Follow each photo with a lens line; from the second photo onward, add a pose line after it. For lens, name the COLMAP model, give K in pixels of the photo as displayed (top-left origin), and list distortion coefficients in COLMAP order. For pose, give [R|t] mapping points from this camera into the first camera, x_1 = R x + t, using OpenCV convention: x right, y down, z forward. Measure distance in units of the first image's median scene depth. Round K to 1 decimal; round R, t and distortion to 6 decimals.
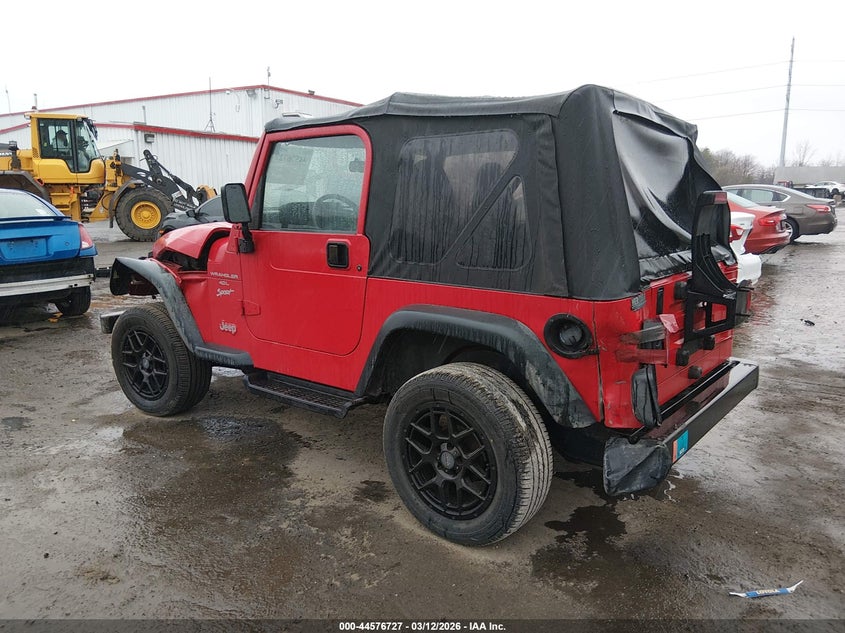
lens RADIAL K [[631.1, 0, 422.5], [0, 631.1, 316.5], [0, 0, 1]] dist [0.029841, -0.000880]
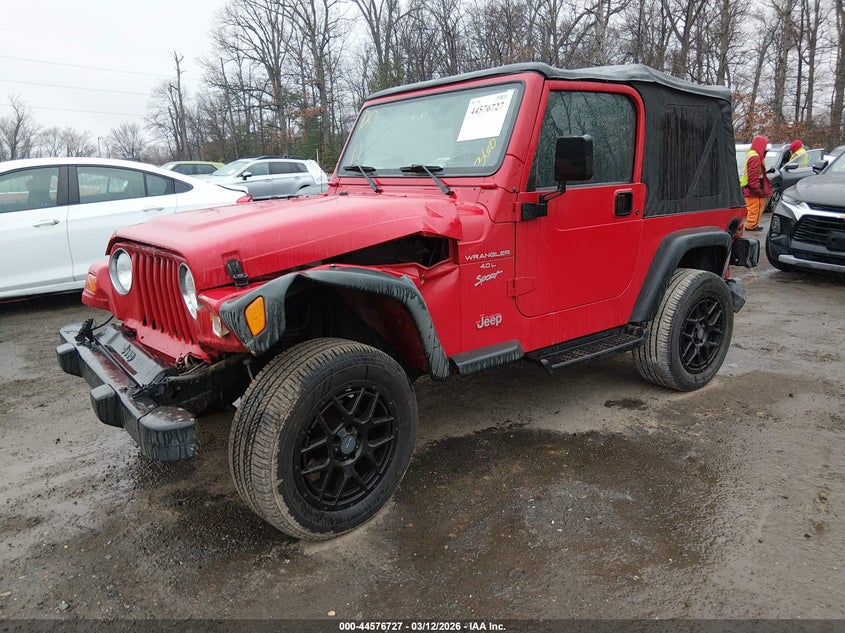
lens RADIAL K [[665.9, 0, 422.5], [0, 665.9, 316.5], [0, 0, 1]] dist [0.000443, -0.002442]
pose [[0.225352, -0.229064, 0.946967, -1.149766], [0.198238, 0.962416, 0.185626, -0.164326], [-0.953896, 0.145893, 0.262292, 0.897655]]
